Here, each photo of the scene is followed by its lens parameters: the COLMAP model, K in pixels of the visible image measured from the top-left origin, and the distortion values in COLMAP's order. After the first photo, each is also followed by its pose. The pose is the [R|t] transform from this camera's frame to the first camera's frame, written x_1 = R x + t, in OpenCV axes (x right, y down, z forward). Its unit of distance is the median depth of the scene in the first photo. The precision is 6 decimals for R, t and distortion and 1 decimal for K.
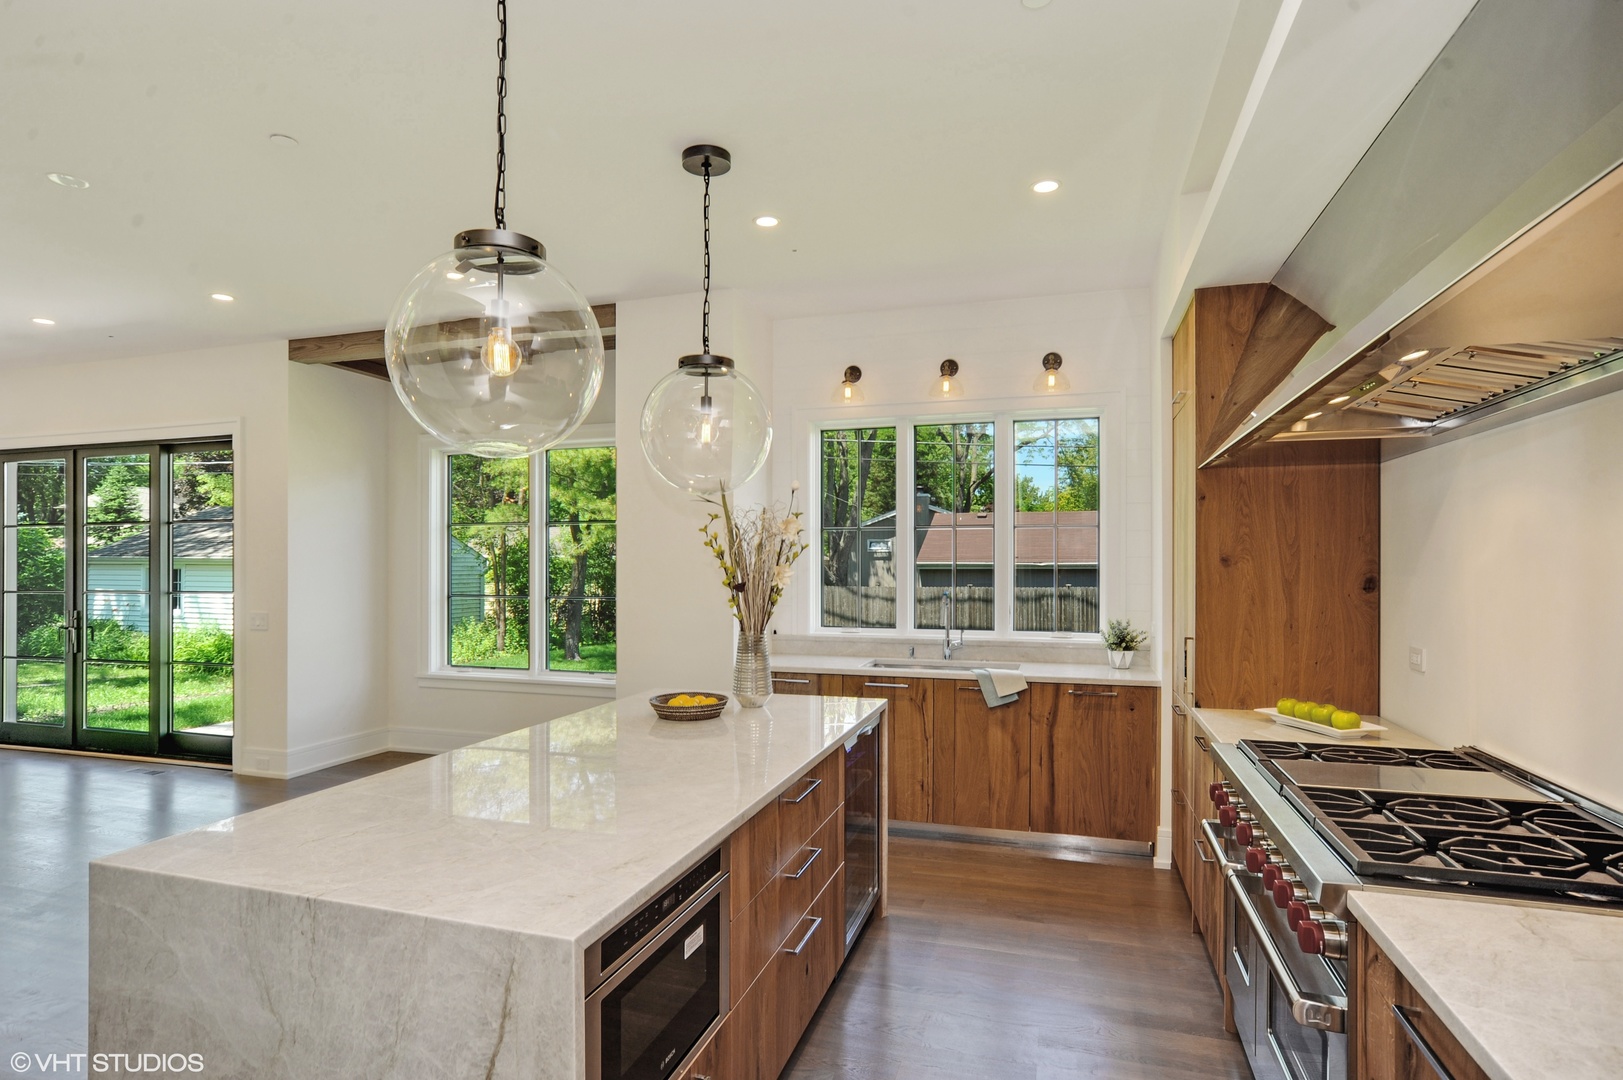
lens RADIAL K [[820.7, 0, 810.6], [0, 820.7, 560.3], [0, 0, 1]] dist [-0.041496, 0.041803]
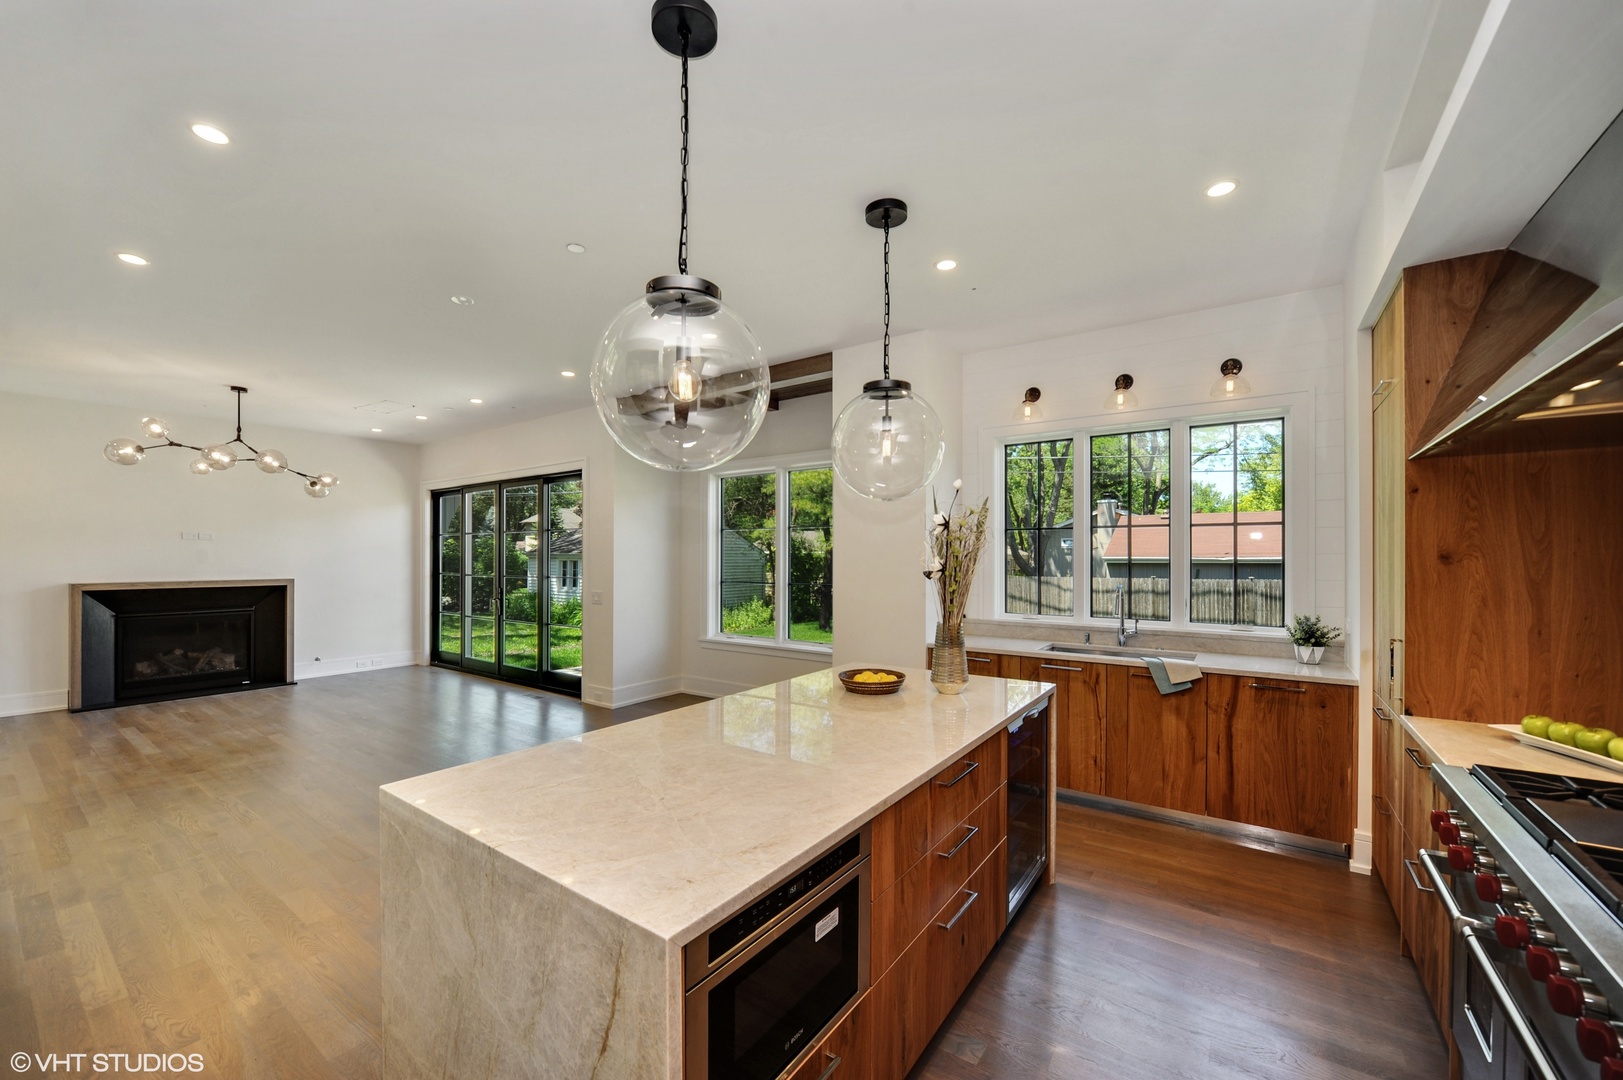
lens RADIAL K [[627.3, 0, 810.0], [0, 627.3, 553.3], [0, 0, 1]] dist [-0.016850, 0.003602]
pose [[0.951743, -0.000260, -0.306896, 0.041829], [-0.000452, 0.999997, -0.002249, -0.003159], [0.306896, 0.002279, 0.951740, 0.117755]]
